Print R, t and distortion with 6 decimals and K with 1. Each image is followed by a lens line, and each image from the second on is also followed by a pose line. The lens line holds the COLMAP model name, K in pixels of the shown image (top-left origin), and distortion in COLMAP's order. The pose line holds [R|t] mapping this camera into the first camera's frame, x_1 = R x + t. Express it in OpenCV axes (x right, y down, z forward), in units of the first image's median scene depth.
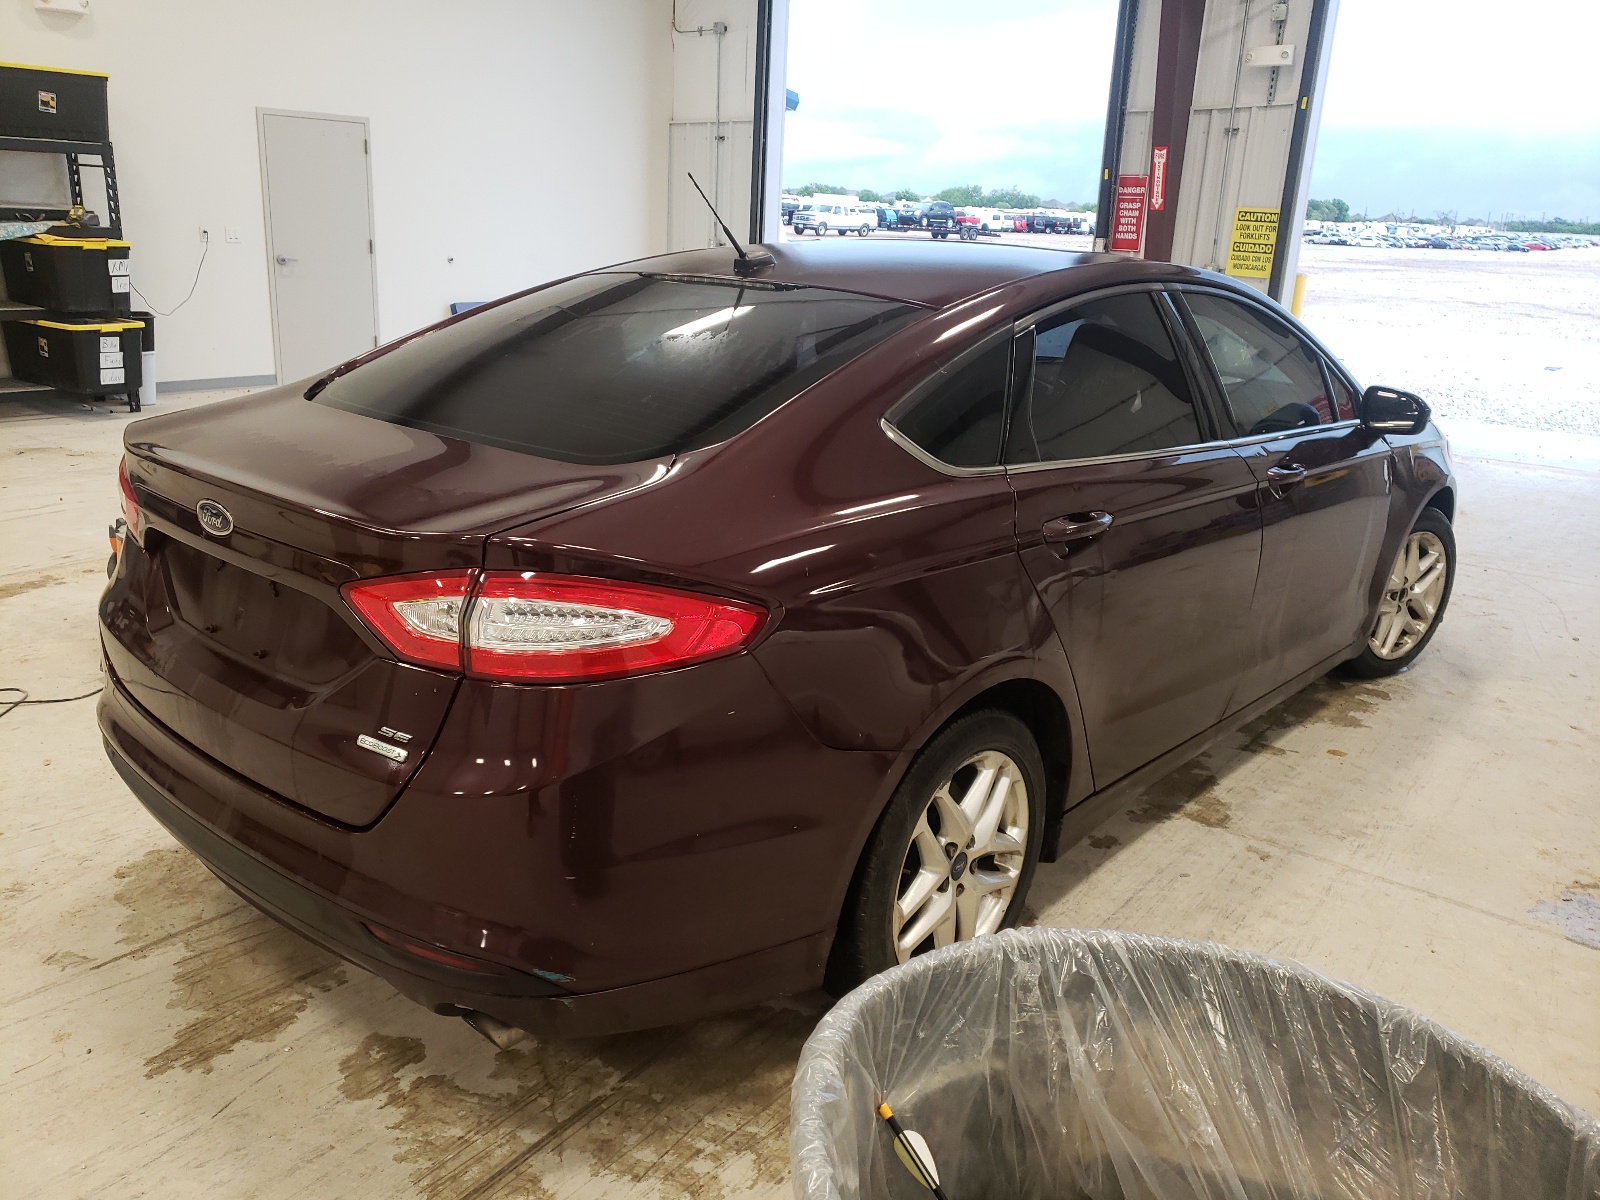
lens RADIAL K [[1223.6, 0, 743.7], [0, 1223.6, 602.8], [0, 0, 1]] dist [-0.043691, -0.001559]
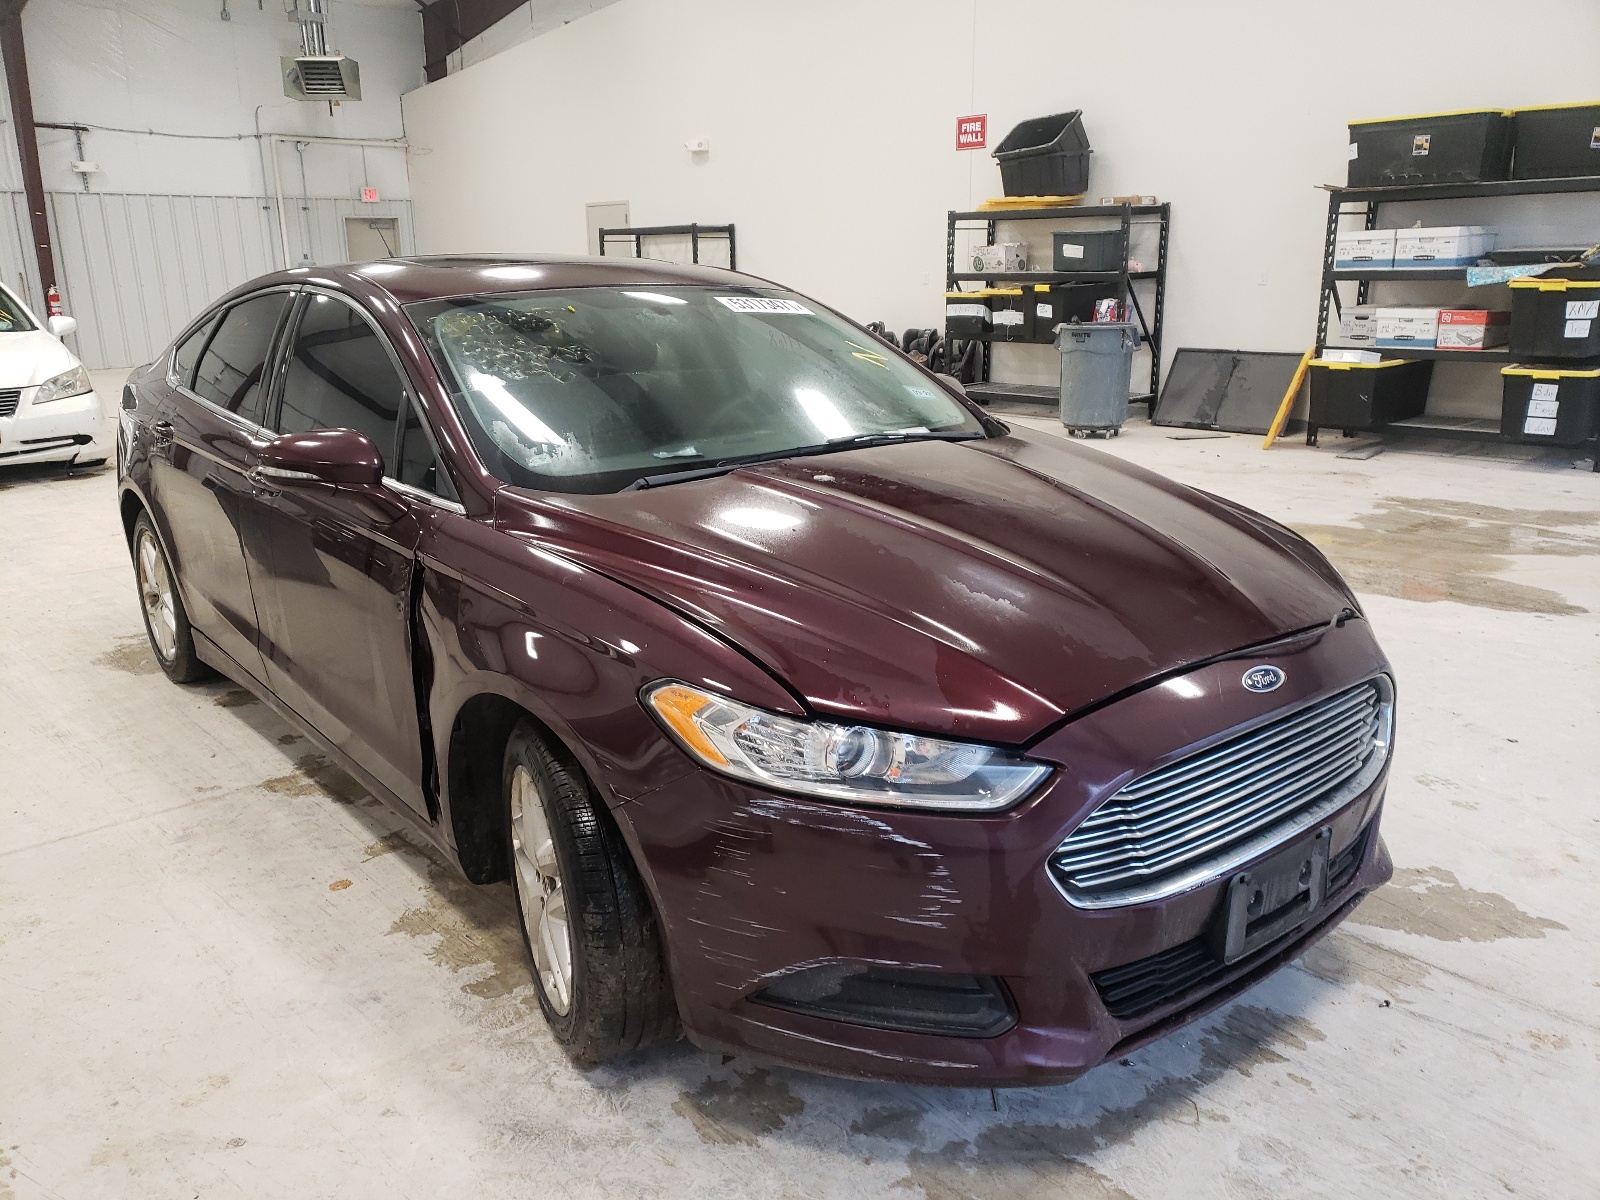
lens RADIAL K [[1223.6, 0, 743.7], [0, 1223.6, 602.8], [0, 0, 1]] dist [-0.043691, -0.001559]
pose [[-0.129918, 0.242479, -0.961418, 0.774773], [-0.284899, 0.919618, 0.270435, -0.220601], [0.949713, 0.309042, -0.050393, 0.814497]]
